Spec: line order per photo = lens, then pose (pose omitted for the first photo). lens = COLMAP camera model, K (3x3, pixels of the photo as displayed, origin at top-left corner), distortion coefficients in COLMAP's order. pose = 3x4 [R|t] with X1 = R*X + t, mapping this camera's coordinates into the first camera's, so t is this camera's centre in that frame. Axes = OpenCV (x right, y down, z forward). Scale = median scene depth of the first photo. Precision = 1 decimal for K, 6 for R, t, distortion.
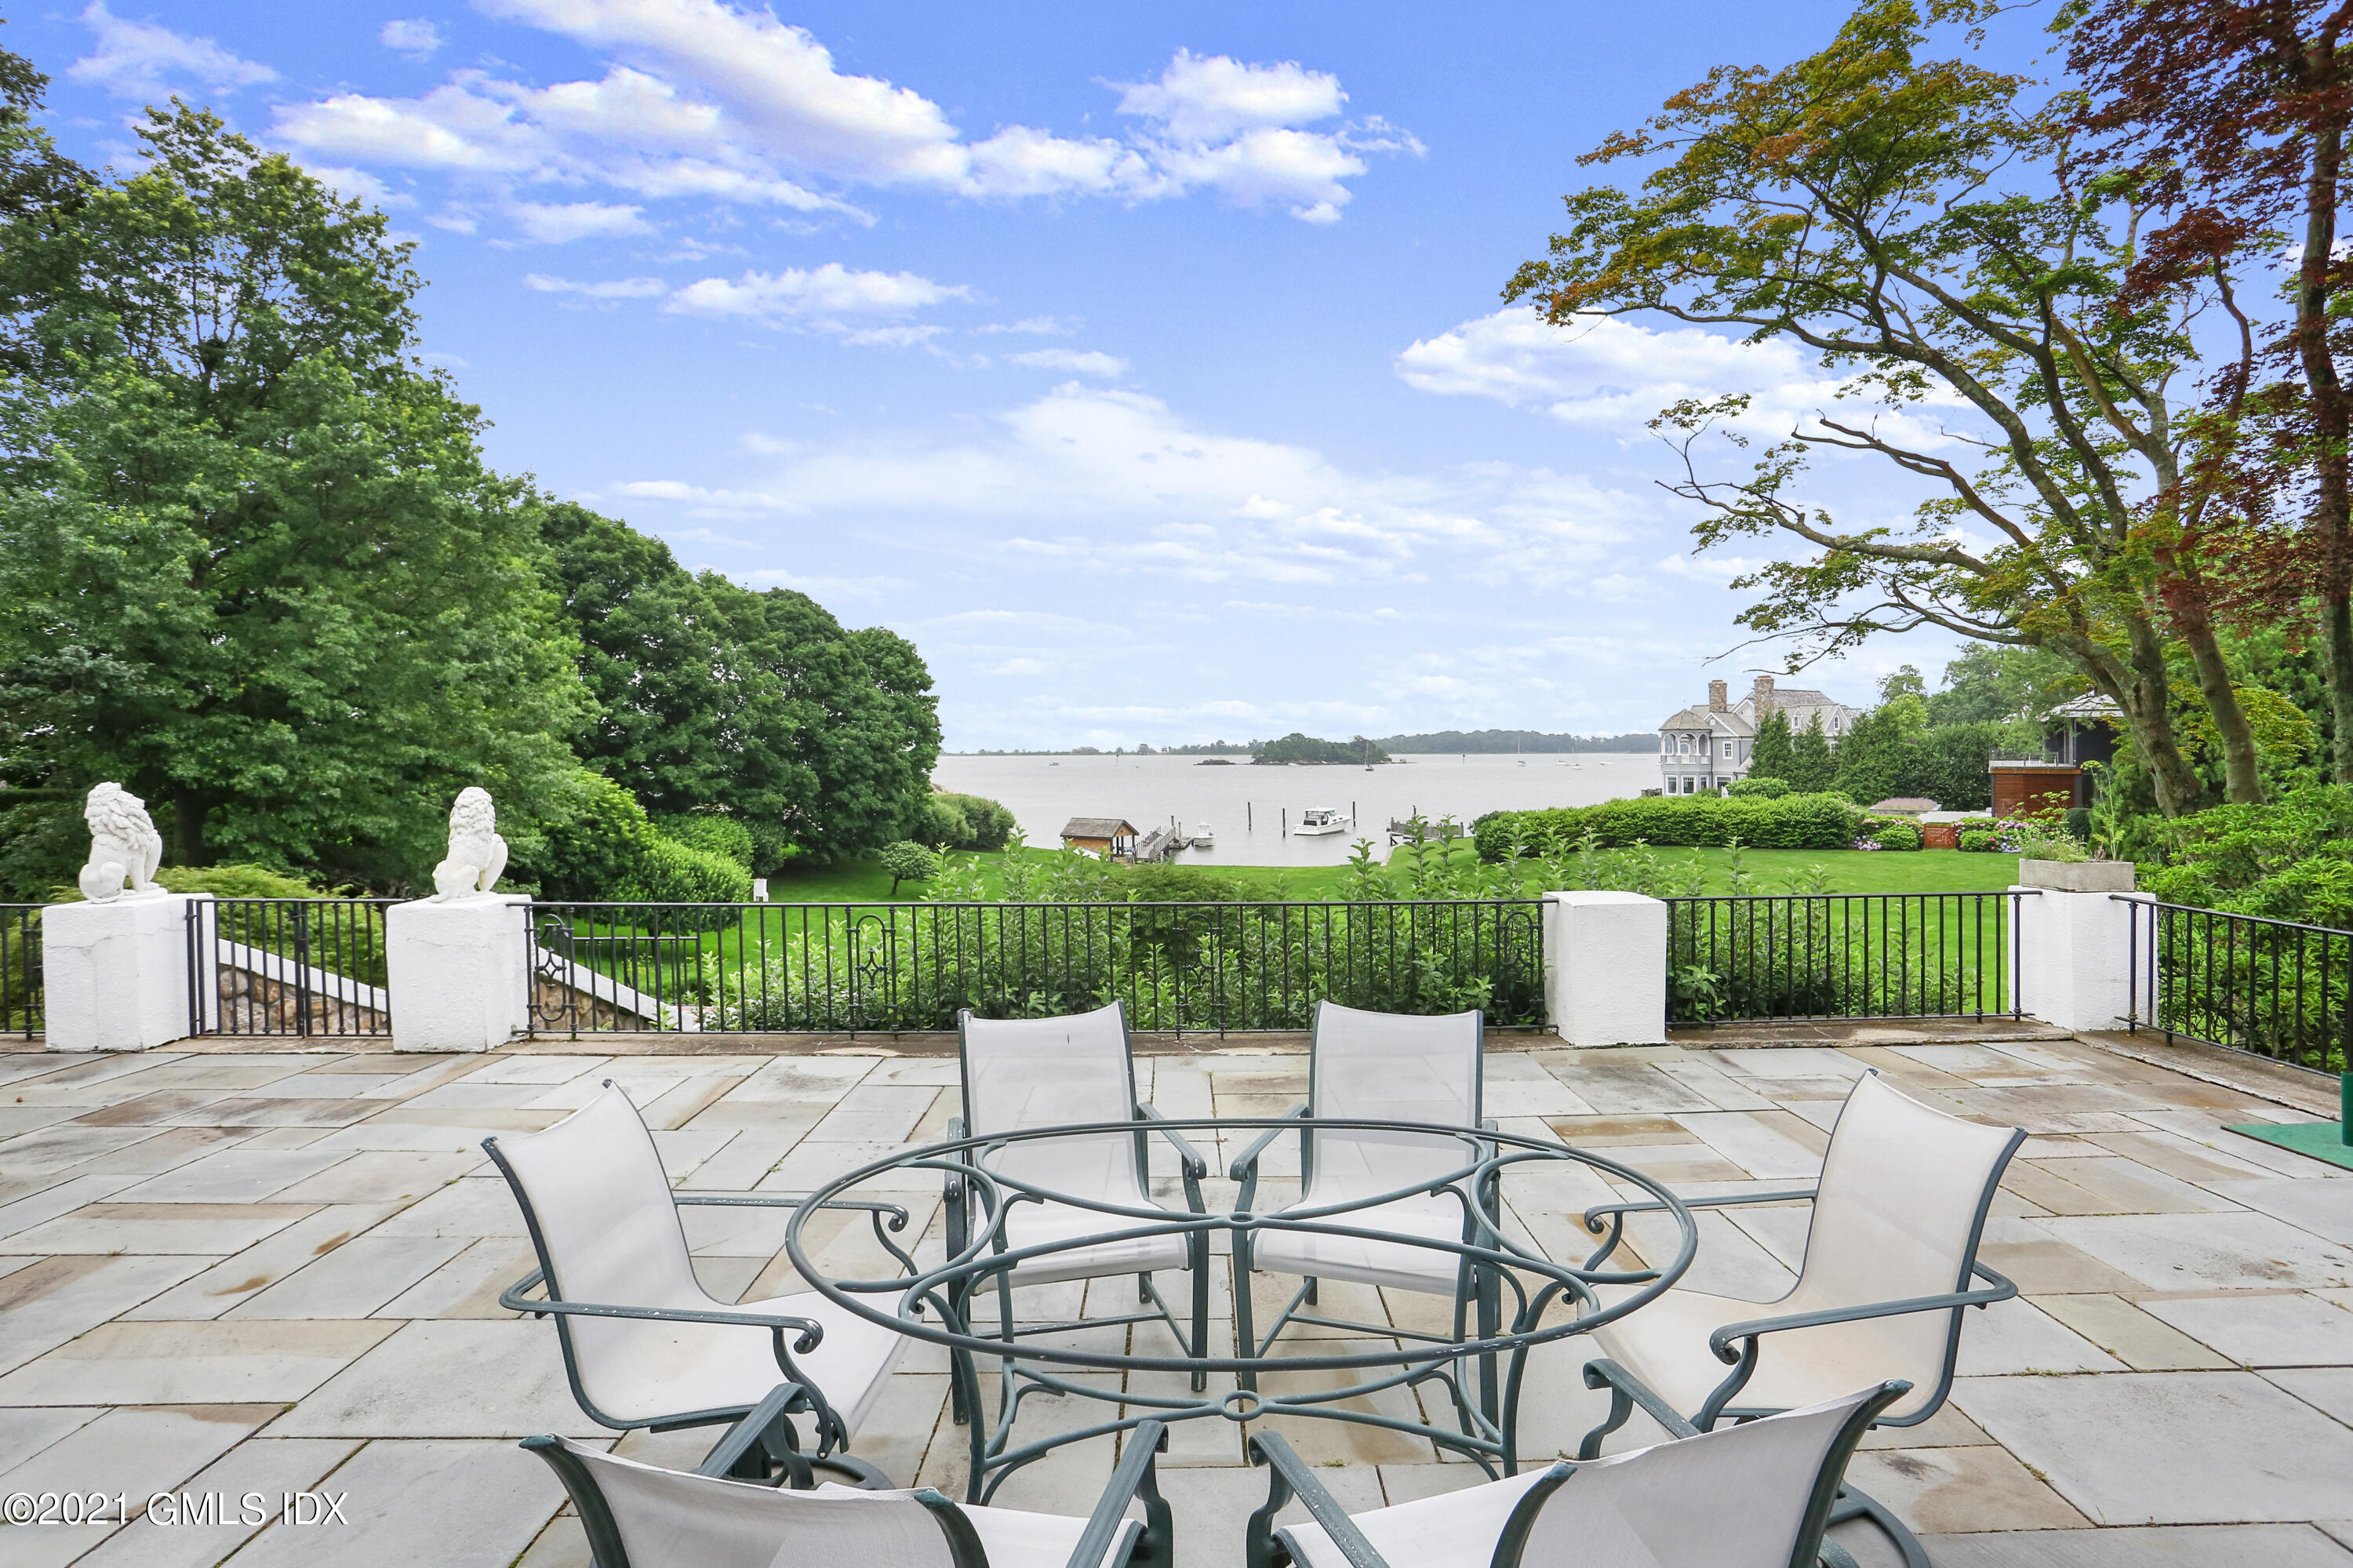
lens RADIAL K [[1161.3, 0, 1150.8], [0, 1161.3, 751.2], [0, 0, 1]] dist [-0.049026, 0.017176]
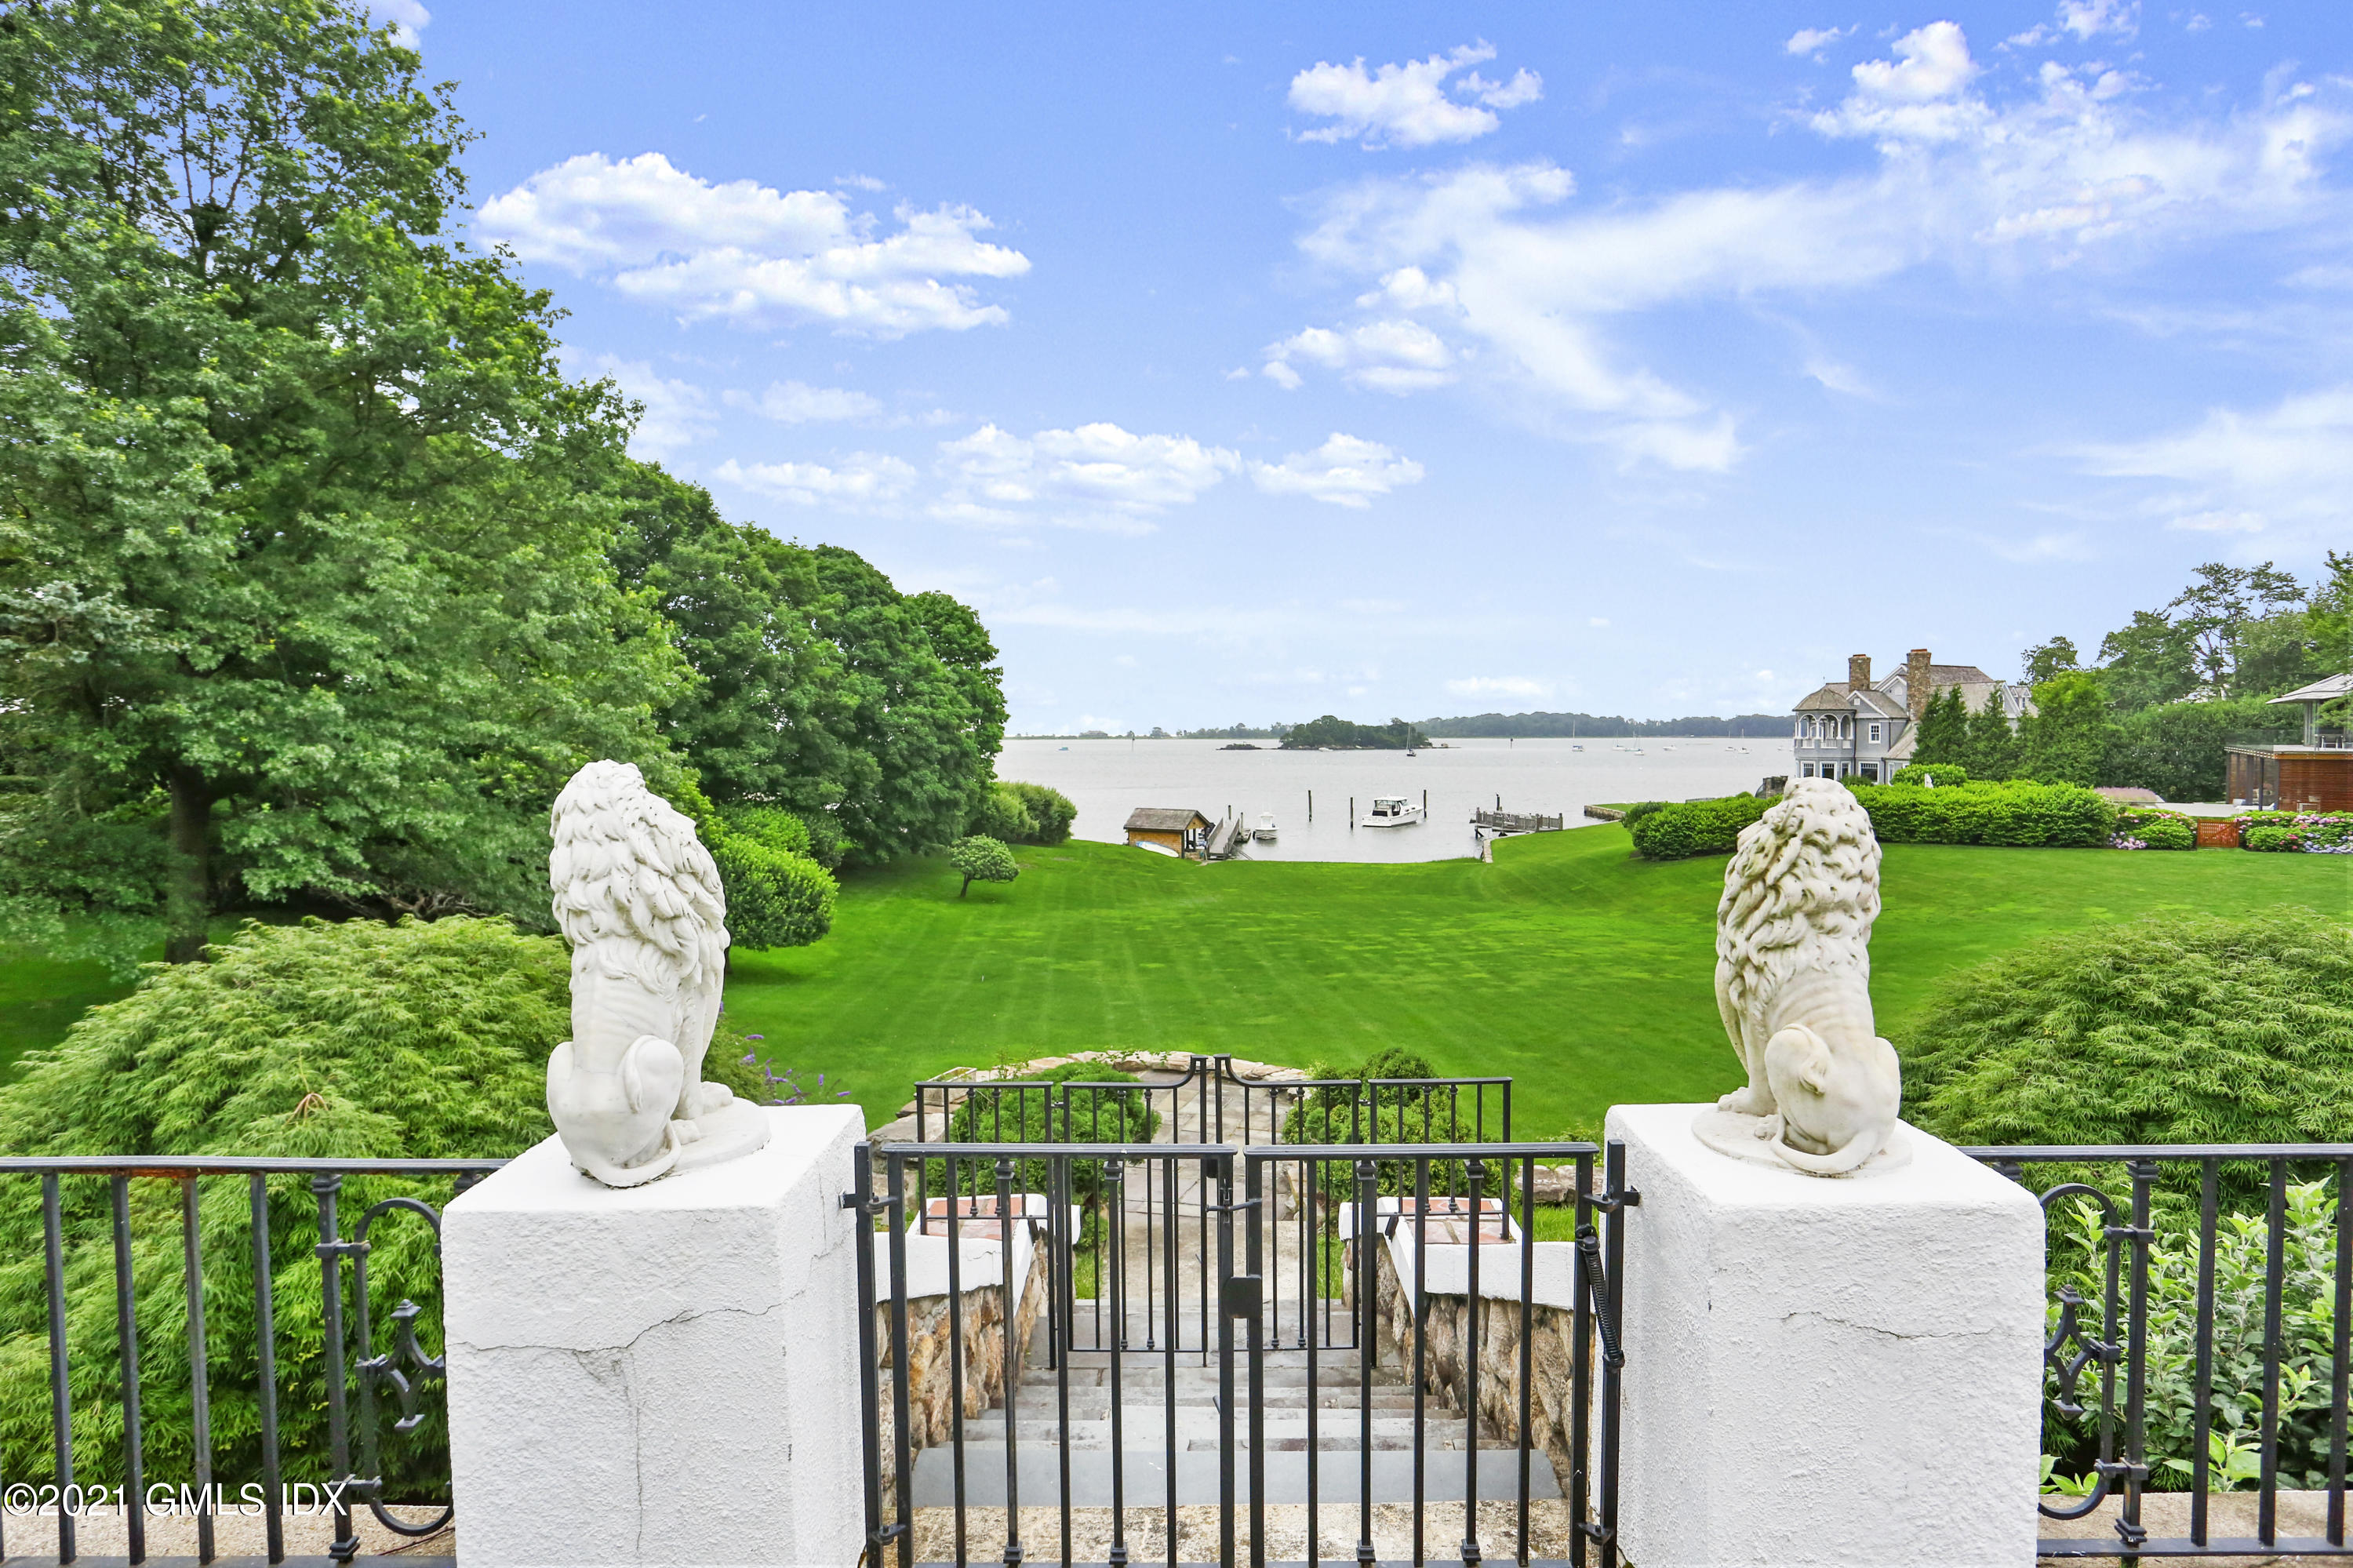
lens RADIAL K [[1256.4, 0, 1152.8], [0, 1256.4, 761.7], [0, 0, 1]] dist [-0.043079, 0.022019]
pose [[0.999940, 0.000763, -0.010945, -0.084690], [-0.000528, 0.999770, 0.021448, 0.002209], [0.010959, -0.021441, 0.999710, 0.073293]]
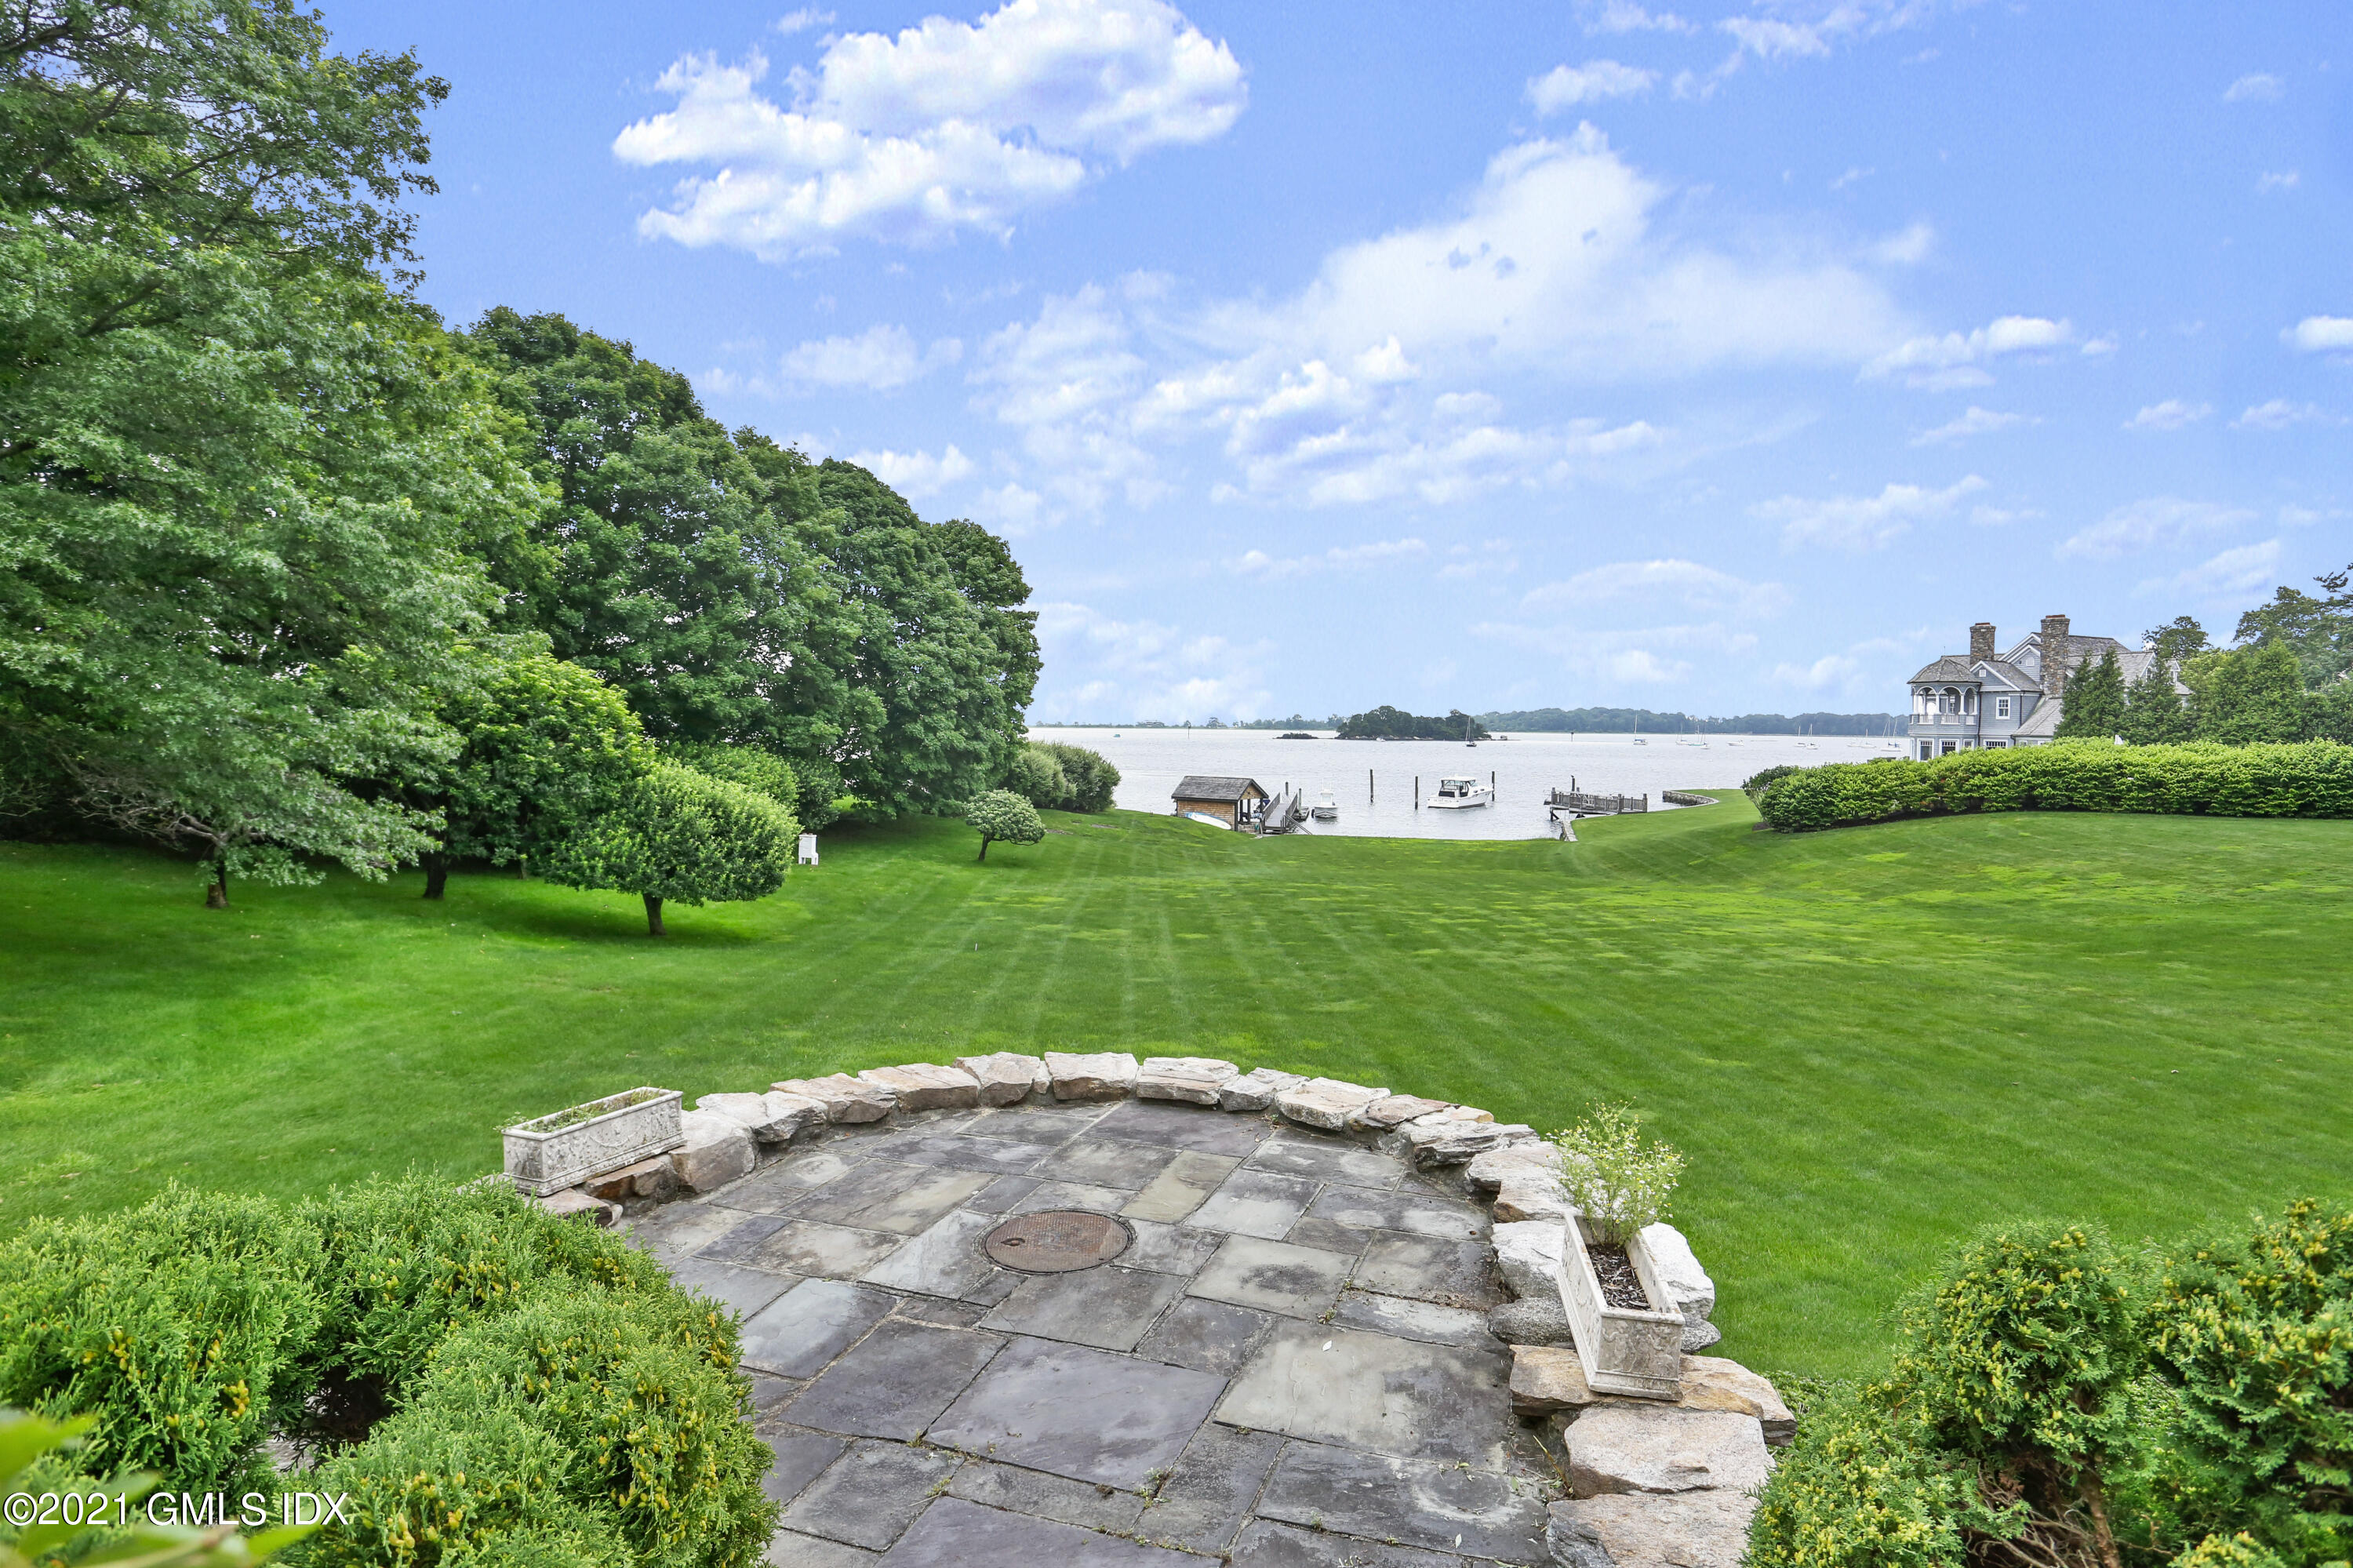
lens RADIAL K [[1256.4, 0, 1173.0], [0, 1256.4, 758.7], [0, 0, 1]] dist [-0.043079, 0.022019]
pose [[0.999083, 0.017159, -0.039222, -0.080009], [-0.016067, 0.999480, 0.027974, 0.039055], [0.039682, -0.027318, 0.998839, 0.226266]]
